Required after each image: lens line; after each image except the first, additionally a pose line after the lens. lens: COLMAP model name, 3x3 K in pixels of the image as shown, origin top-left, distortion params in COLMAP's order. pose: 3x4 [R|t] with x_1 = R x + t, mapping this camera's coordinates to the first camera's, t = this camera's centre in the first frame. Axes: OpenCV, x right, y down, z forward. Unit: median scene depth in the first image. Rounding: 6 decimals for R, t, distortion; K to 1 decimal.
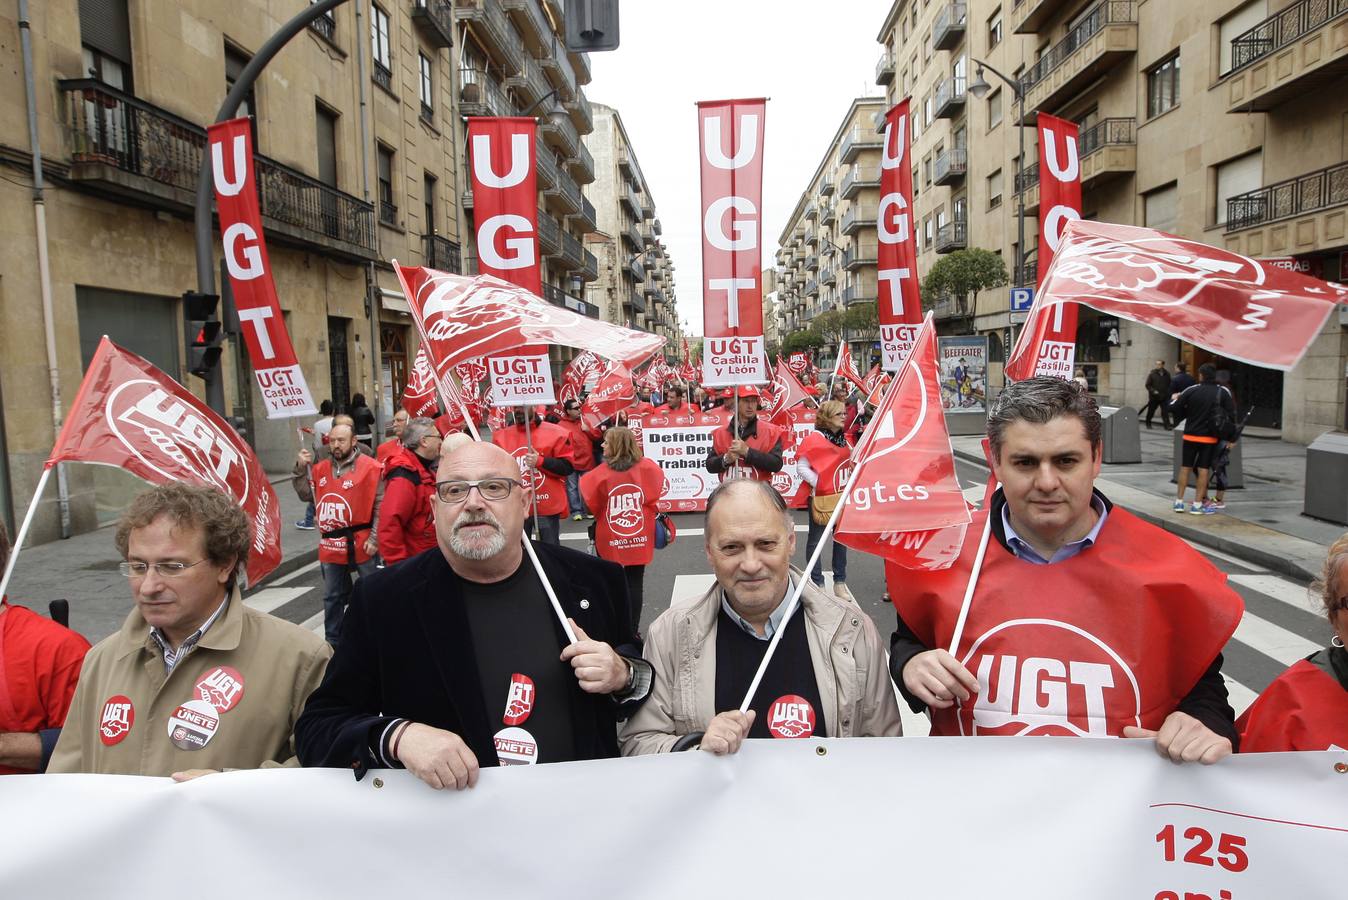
lens RADIAL K [[867.3, 0, 681.0], [0, 867.3, 443.2], [0, 0, 1]] dist [-0.053581, 0.030530]
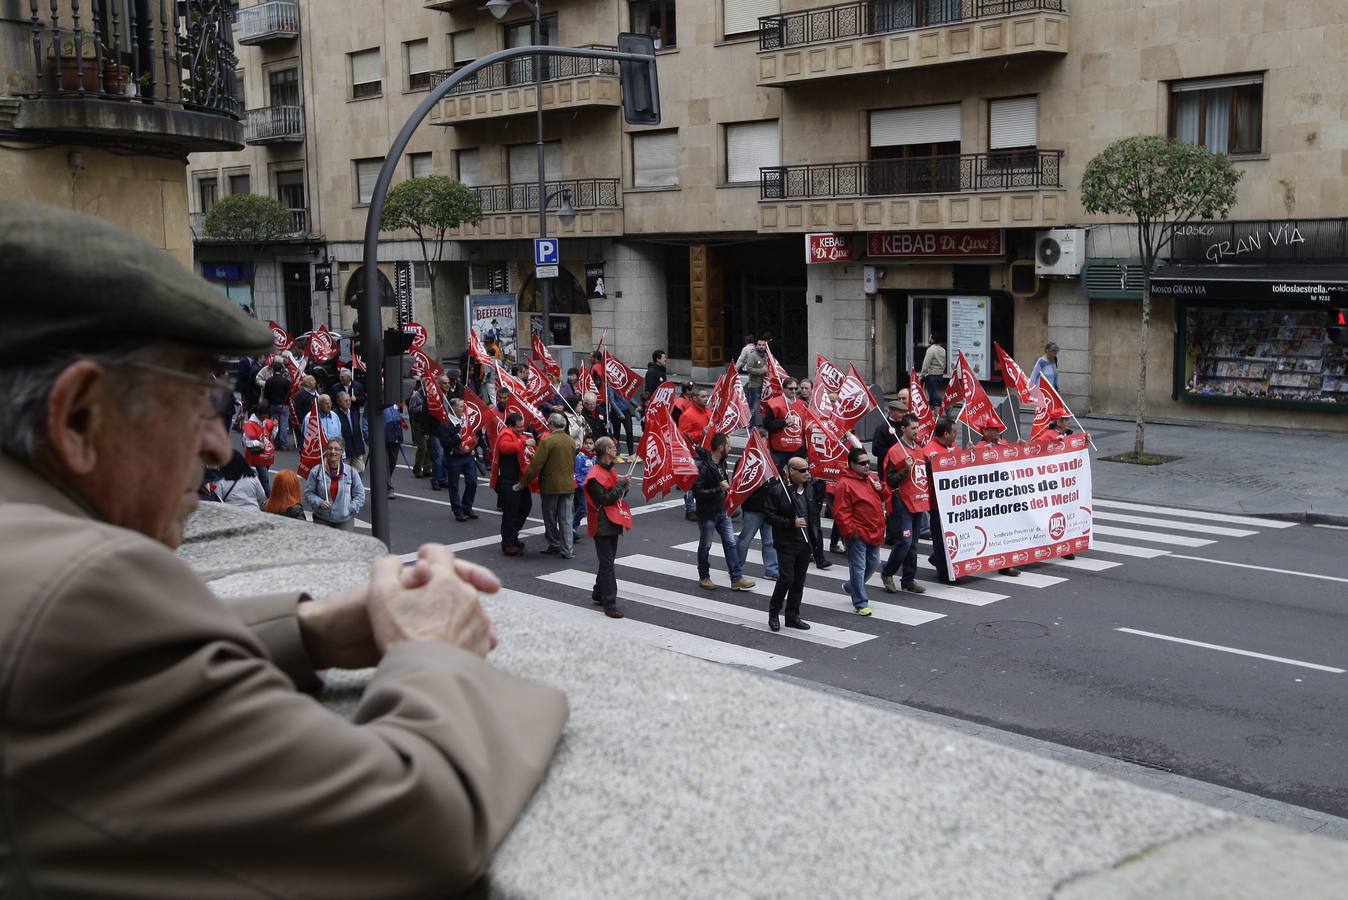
lens RADIAL K [[1541.2, 0, 709.1], [0, 1541.2, 449.5], [0, 0, 1]] dist [0.024486, -0.001229]
pose [[0.704570, -0.086894, 0.704294, -0.474787], [0.067803, 0.996177, 0.055076, -0.030434], [-0.706388, 0.008949, 0.707769, -0.184276]]
